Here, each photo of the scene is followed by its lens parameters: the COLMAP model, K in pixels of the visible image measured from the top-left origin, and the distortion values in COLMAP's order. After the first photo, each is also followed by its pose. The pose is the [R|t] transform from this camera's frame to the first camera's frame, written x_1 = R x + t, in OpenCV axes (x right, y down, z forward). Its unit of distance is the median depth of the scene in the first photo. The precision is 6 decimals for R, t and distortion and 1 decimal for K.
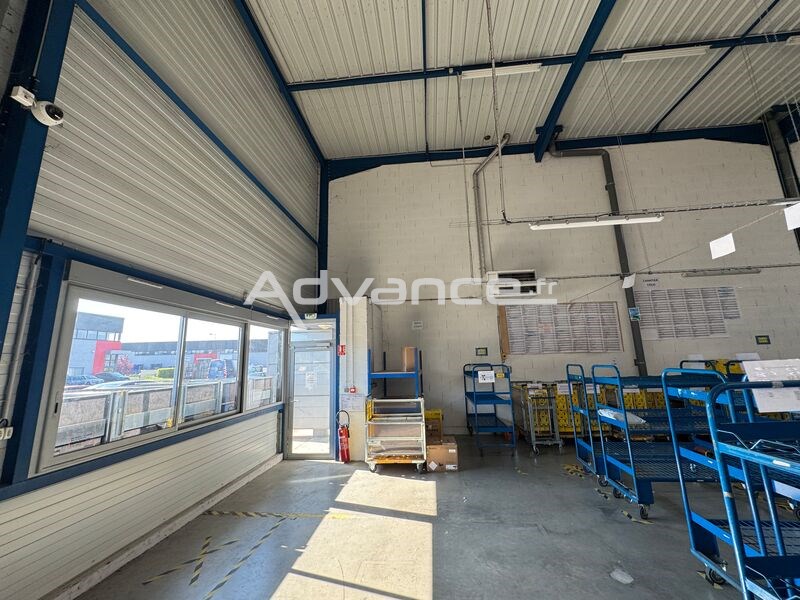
lens RADIAL K [[318.2, 0, 401.8], [0, 318.2, 299.3], [0, 0, 1]] dist [-0.003581, 0.000234]
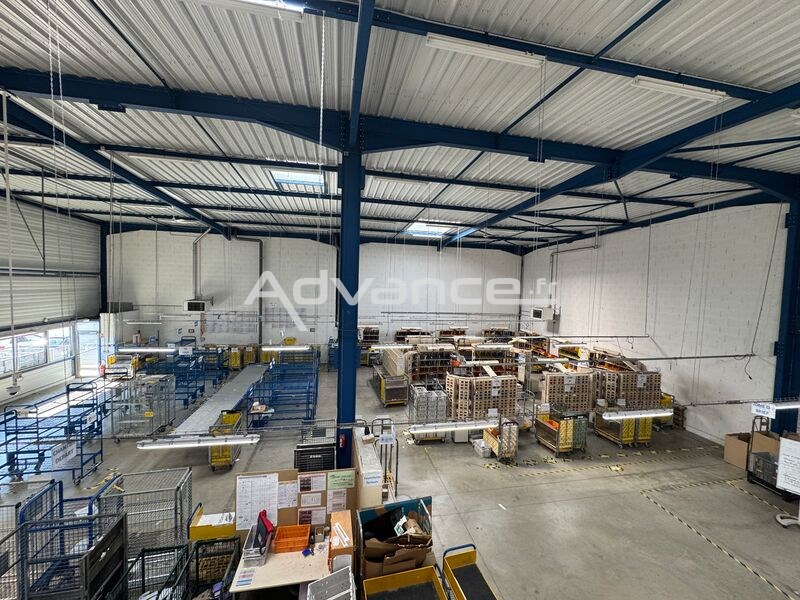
lens RADIAL K [[318.2, 0, 401.8], [0, 318.2, 299.3], [0, 0, 1]] dist [-0.003581, 0.000234]
pose [[0.955008, 0.045122, 0.293128, 1.011524], [-0.113077, 0.969099, 0.219227, -0.712412], [-0.274178, -0.242510, 0.930599, -1.429143]]
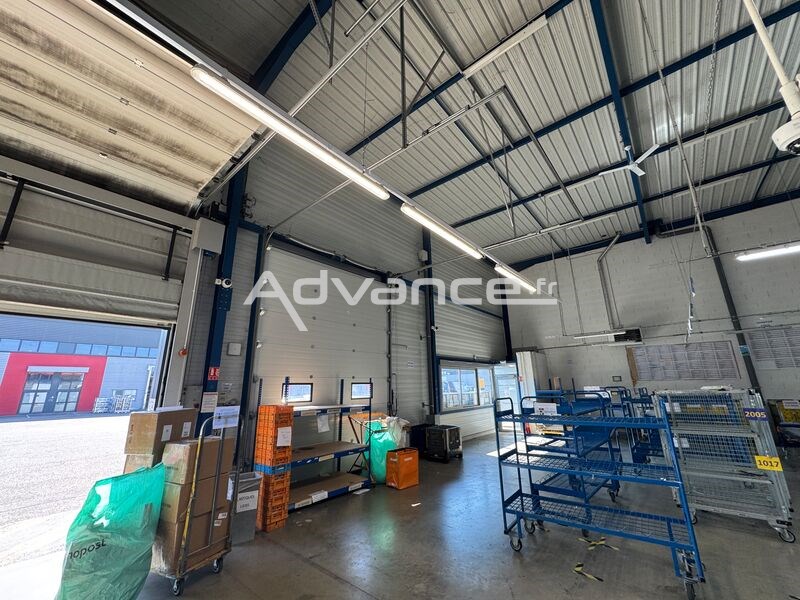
lens RADIAL K [[318.2, 0, 401.8], [0, 318.2, 299.3], [0, 0, 1]] dist [-0.003581, 0.000234]
pose [[0.818521, -0.139241, -0.557347, 0.315268], [0.106220, 0.990136, -0.091370, -0.192114], [0.564571, 0.015587, 0.825237, -0.892491]]
